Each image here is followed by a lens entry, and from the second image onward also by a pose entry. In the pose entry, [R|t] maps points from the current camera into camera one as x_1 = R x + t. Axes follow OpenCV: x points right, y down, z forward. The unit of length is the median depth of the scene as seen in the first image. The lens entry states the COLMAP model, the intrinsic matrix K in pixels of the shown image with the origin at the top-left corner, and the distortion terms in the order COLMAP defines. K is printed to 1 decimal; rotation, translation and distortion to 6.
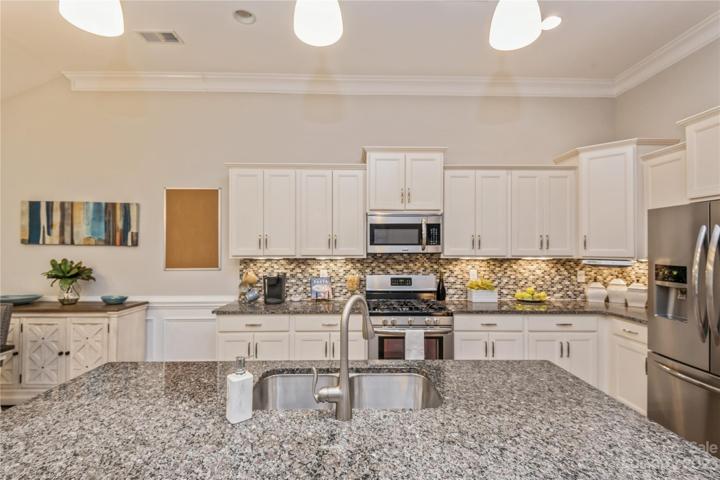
lens RADIAL K [[331.0, 0, 362.4], [0, 331.0, 246.4], [0, 0, 1]] dist [-0.001615, -0.000461]
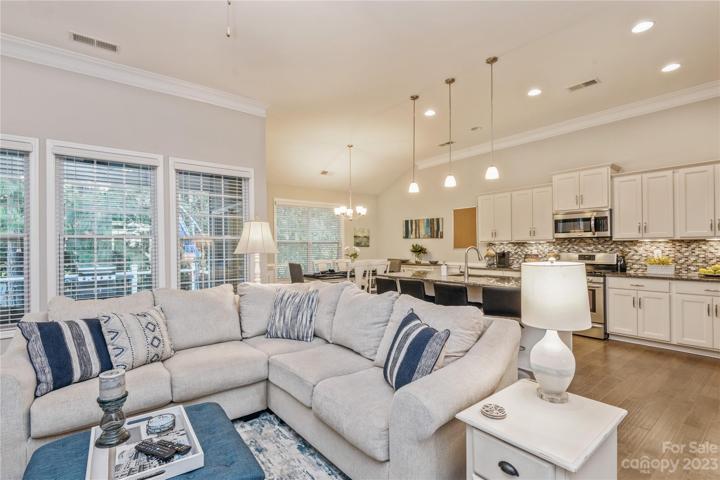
lens RADIAL K [[331.0, 0, 362.4], [0, 331.0, 246.4], [0, 0, 1]] dist [-0.001615, -0.000461]
pose [[0.608013, -0.007380, -0.793892, 0.682026], [0.015137, 0.999883, 0.002299, 0.039982], [0.793782, -0.013415, 0.608054, -0.685174]]
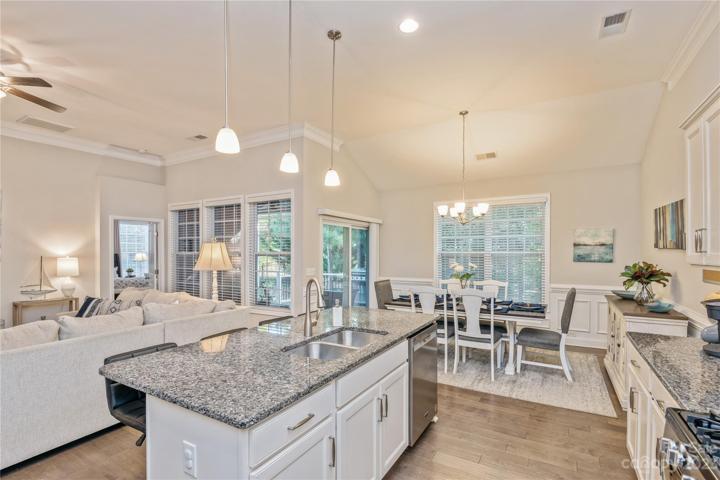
lens RADIAL K [[332.5, 0, 355.9], [0, 332.5, 248.9], [0, 0, 1]] dist [-0.000859, -0.000349]
pose [[-0.526564, -0.007892, -0.850099, 0.438879], [0.006887, 0.999884, -0.013548, 0.004577], [0.850107, -0.012989, -0.526449, 0.671305]]
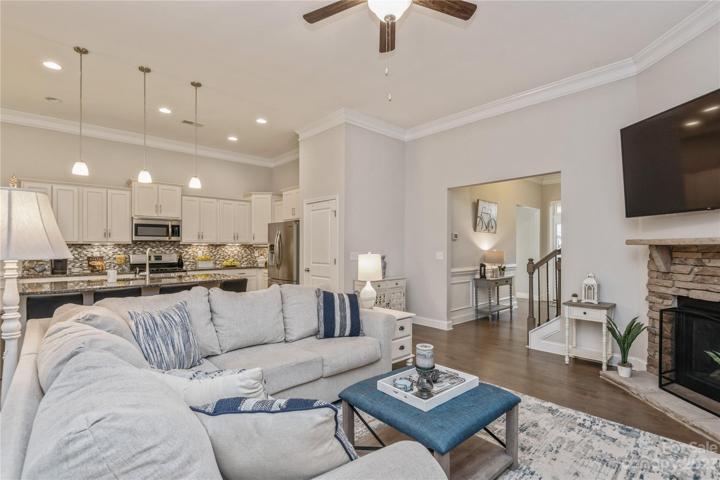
lens RADIAL K [[332.5, 0, 355.9], [0, 332.5, 248.9], [0, 0, 1]] dist [-0.000859, -0.000349]
pose [[0.757463, -0.006955, 0.652841, -0.219085], [-0.001643, 0.999920, 0.012559, 0.037074], [-0.652876, -0.010585, 0.757391, -0.990758]]
